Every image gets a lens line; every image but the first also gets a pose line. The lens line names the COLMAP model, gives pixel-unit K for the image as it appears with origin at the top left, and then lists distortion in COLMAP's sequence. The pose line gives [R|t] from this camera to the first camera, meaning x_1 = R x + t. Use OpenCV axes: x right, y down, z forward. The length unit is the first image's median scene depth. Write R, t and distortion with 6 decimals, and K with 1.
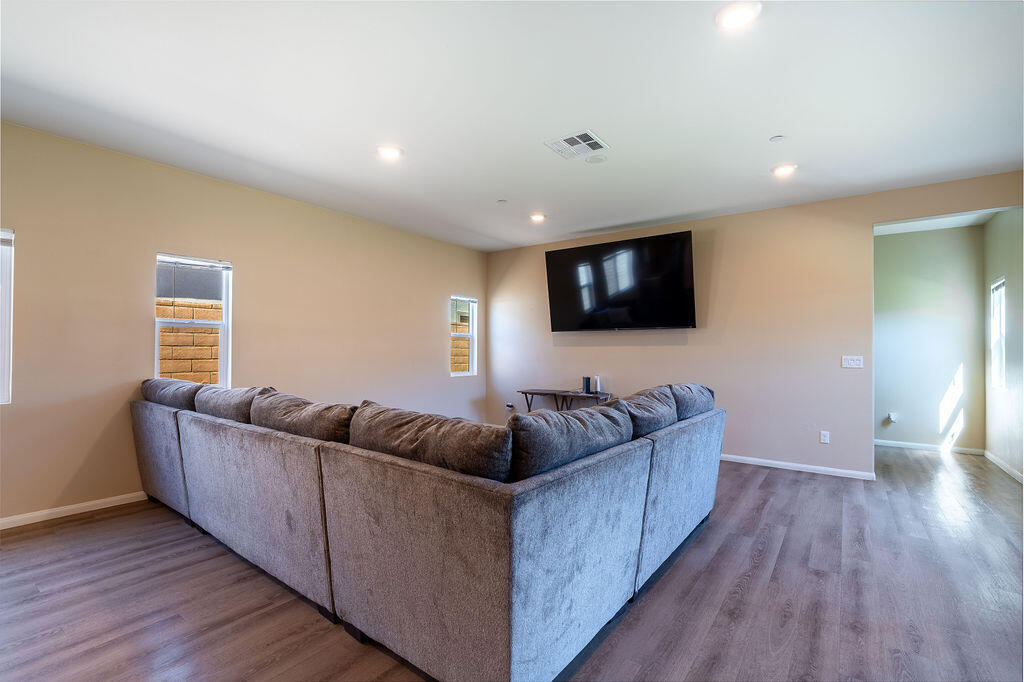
lens RADIAL K [[460.7, 0, 511.2], [0, 460.7, 343.3], [0, 0, 1]] dist [-0.002700, 0.000118]
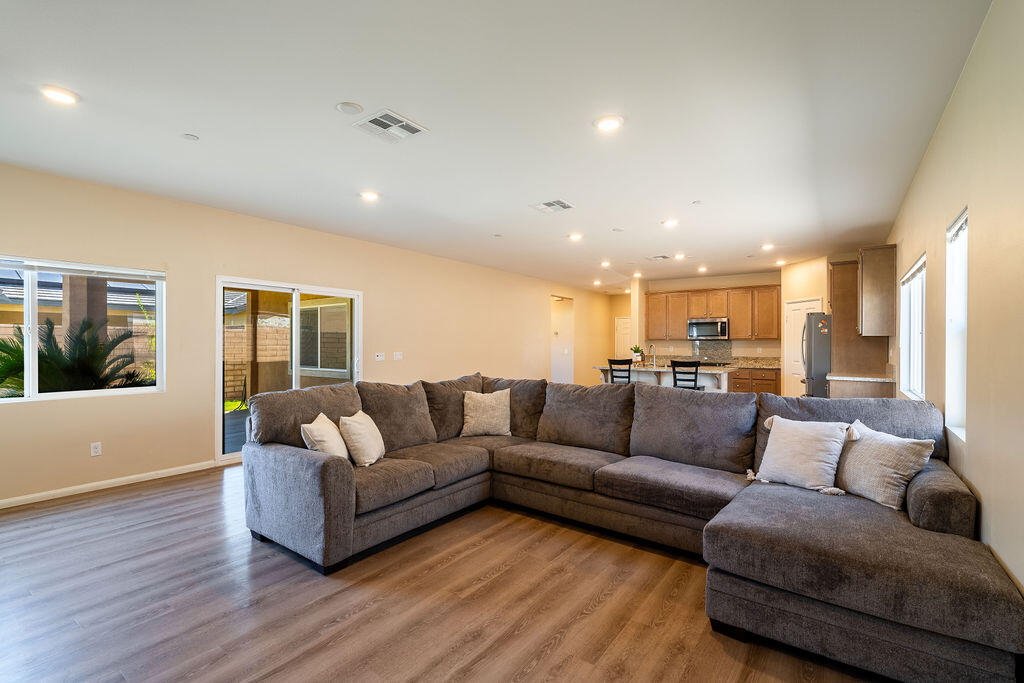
lens RADIAL K [[460.7, 0, 511.2], [0, 460.7, 343.8], [0, 0, 1]] dist [-0.002700, 0.000118]
pose [[-0.999883, -0.007573, -0.013300, -0.069608], [-0.007386, 0.999874, -0.014086, -0.002945], [0.013405, -0.013986, -0.999812, 1.516892]]
